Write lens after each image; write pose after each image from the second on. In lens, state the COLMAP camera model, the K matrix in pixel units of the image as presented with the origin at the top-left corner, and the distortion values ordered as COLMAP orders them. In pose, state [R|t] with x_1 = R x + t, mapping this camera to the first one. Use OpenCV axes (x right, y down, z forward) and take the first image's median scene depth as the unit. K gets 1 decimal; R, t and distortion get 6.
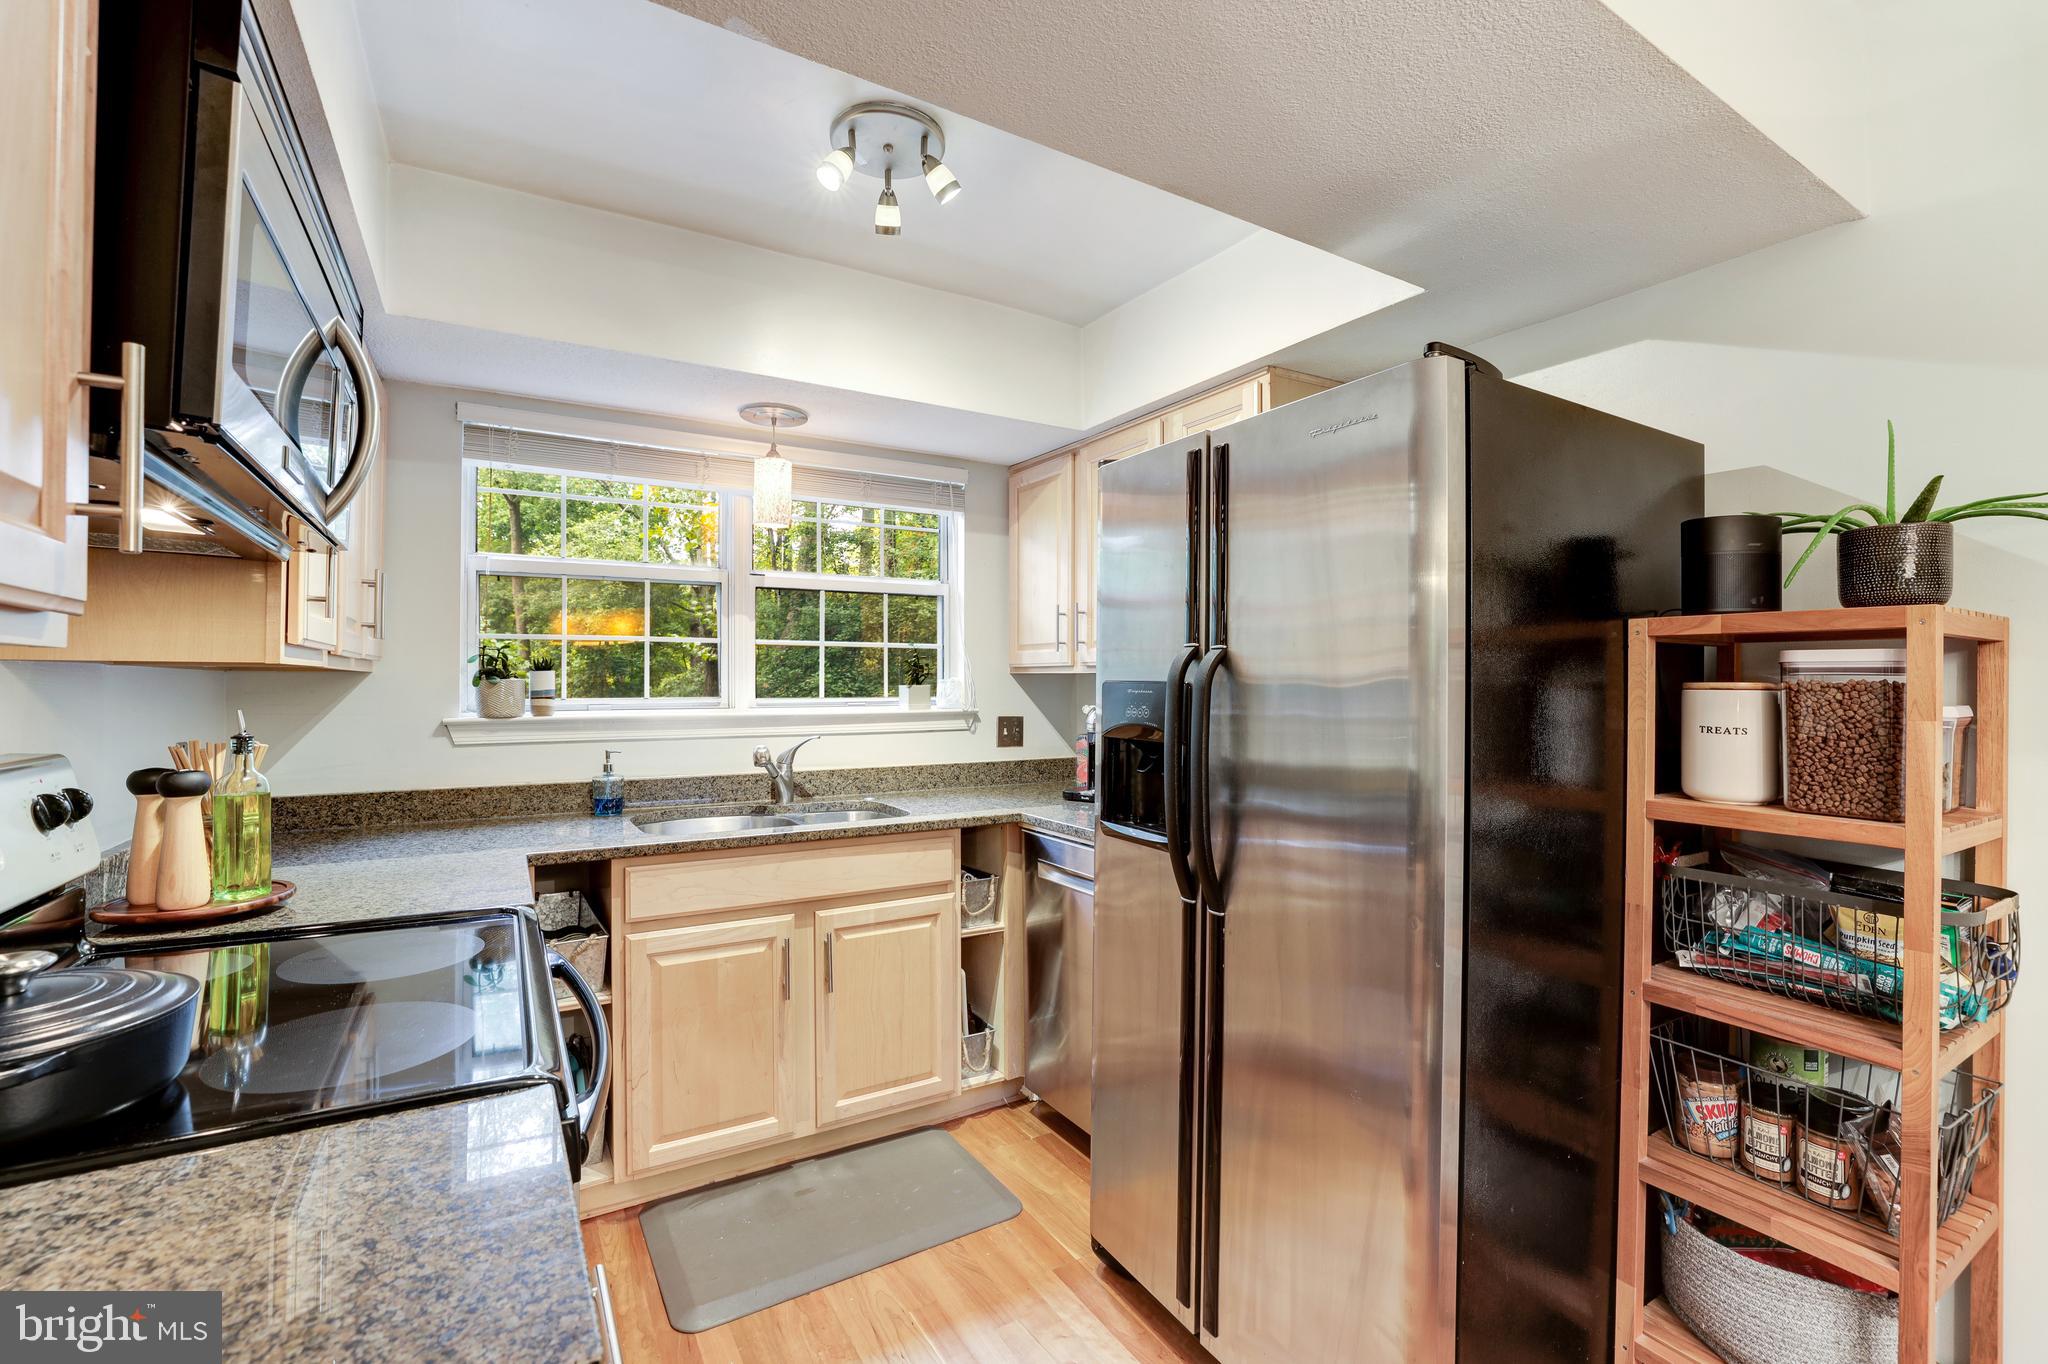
lens RADIAL K [[887.0, 0, 1024.3], [0, 887.0, 673.2], [0, 0, 1]] dist [-0.053007, 0.018375]
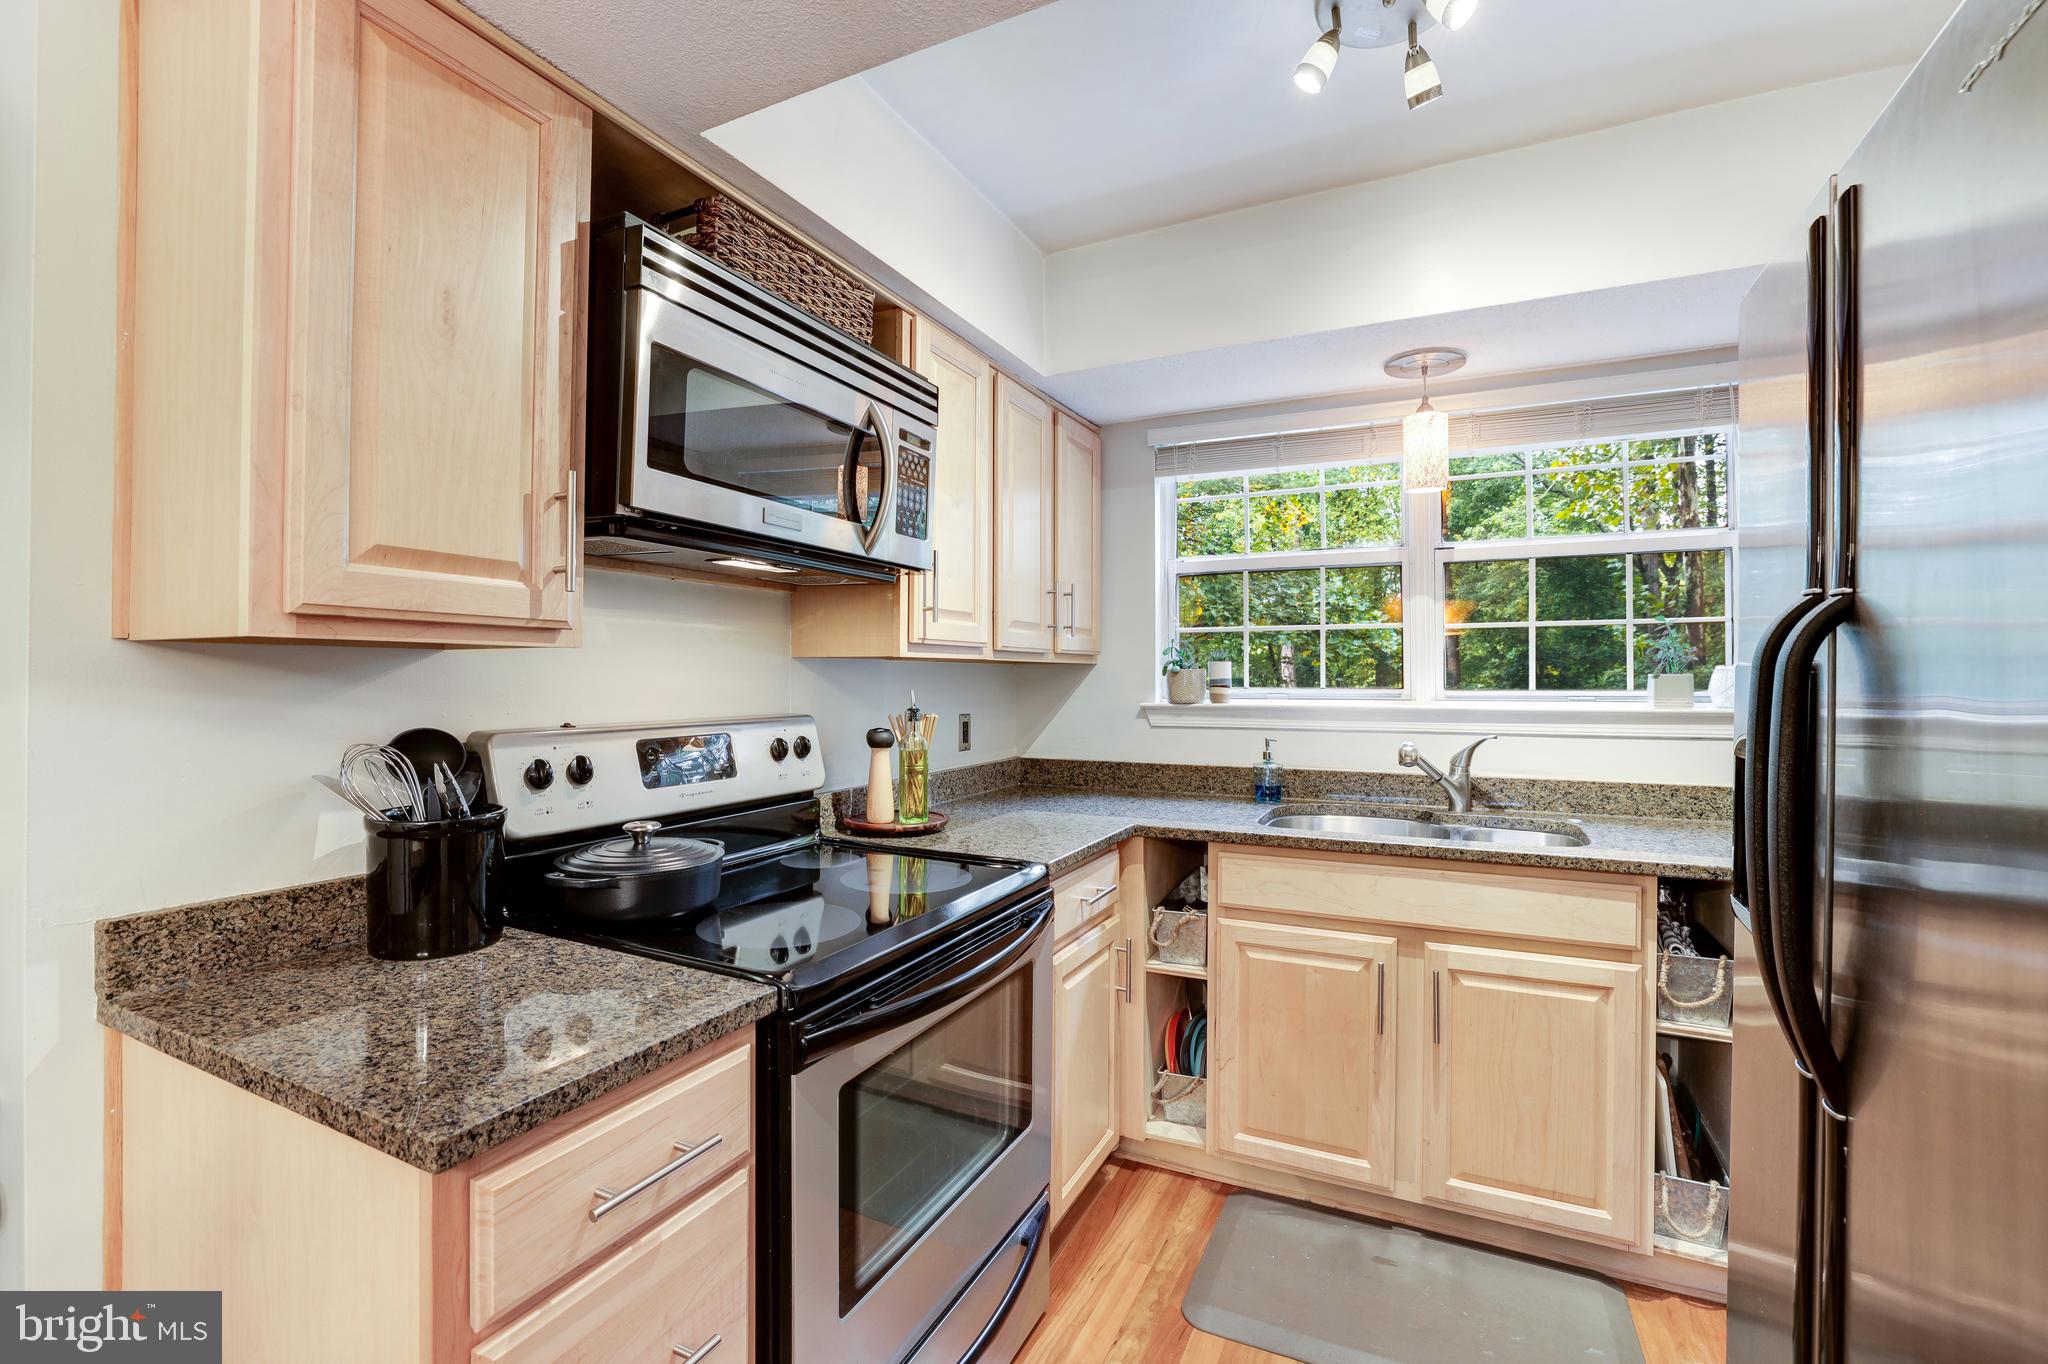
lens RADIAL K [[888.1, 0, 1022.5], [0, 888.1, 672.0], [0, 0, 1]] dist [-0.056234, 0.023018]
pose [[0.538730, -0.003457, -0.842472, 0.272470], [0.008965, 0.999958, 0.001630, 0.007816], [0.842431, -0.008431, 0.538738, 0.237016]]
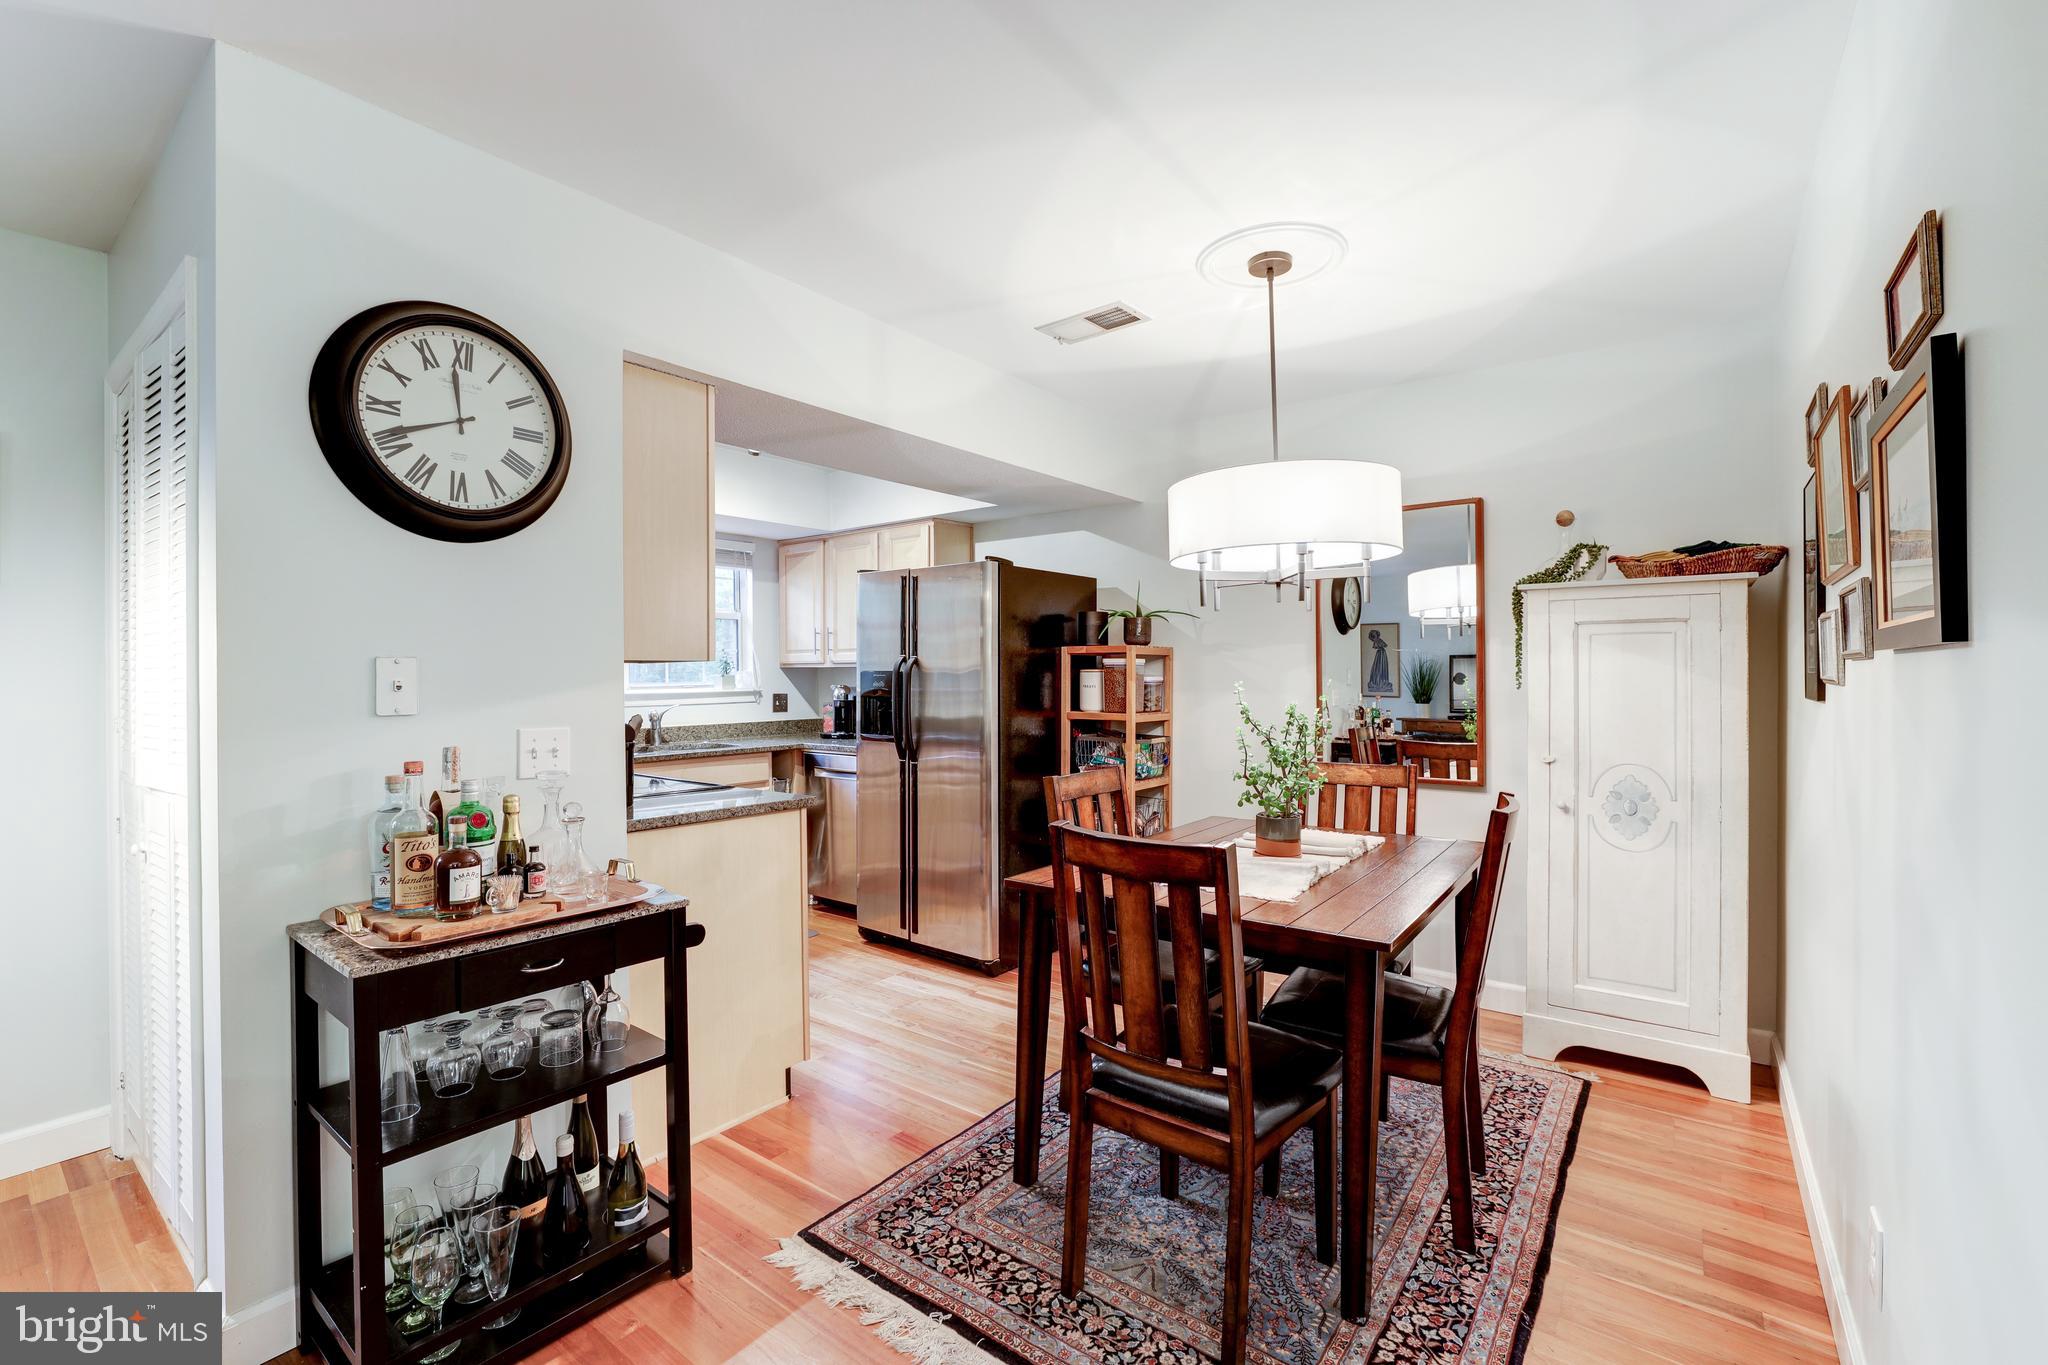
lens RADIAL K [[887.0, 0, 1024.3], [0, 887.0, 673.7], [0, 0, 1]] dist [-0.053007, 0.018375]
pose [[0.931708, -0.008997, 0.363098, -0.285590], [0.005294, 0.999923, 0.011192, -0.006084], [-0.363171, -0.008505, 0.931684, -1.036102]]
